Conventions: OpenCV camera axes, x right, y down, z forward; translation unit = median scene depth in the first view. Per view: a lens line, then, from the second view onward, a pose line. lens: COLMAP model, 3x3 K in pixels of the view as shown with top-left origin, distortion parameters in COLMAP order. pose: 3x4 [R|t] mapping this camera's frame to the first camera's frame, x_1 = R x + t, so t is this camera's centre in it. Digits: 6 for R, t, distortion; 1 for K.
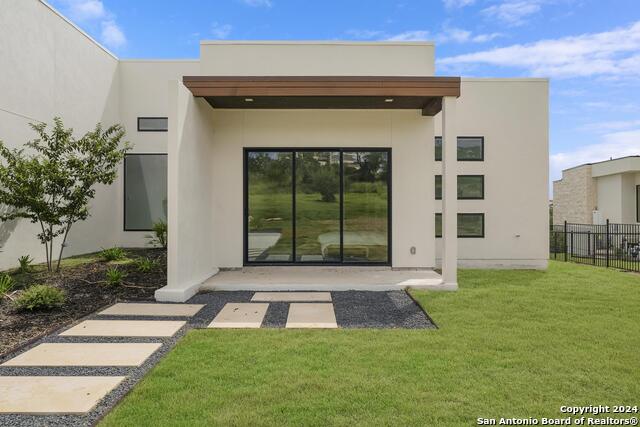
lens RADIAL K [[328.6, 0, 316.4], [0, 328.6, 213.6], [0, 0, 1]] dist [-0.000523, 0.000186]
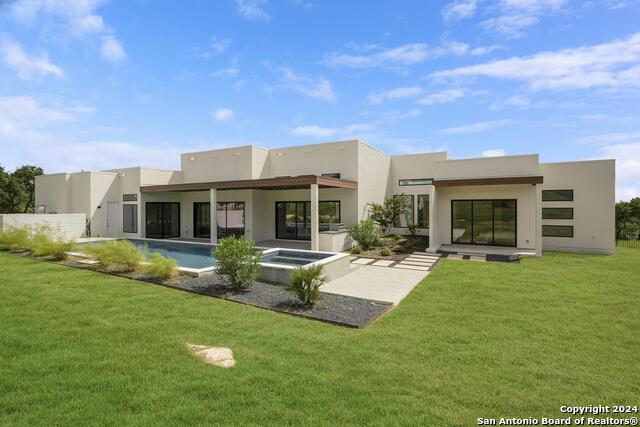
lens RADIAL K [[328.6, 0, 316.4], [0, 328.6, 213.6], [0, 0, 1]] dist [-0.000523, 0.000186]
pose [[0.870906, 0.013417, -0.491267, 0.130773], [0.011247, 0.998821, 0.047216, -0.221012], [0.491321, -0.046646, 0.869729, -1.832651]]
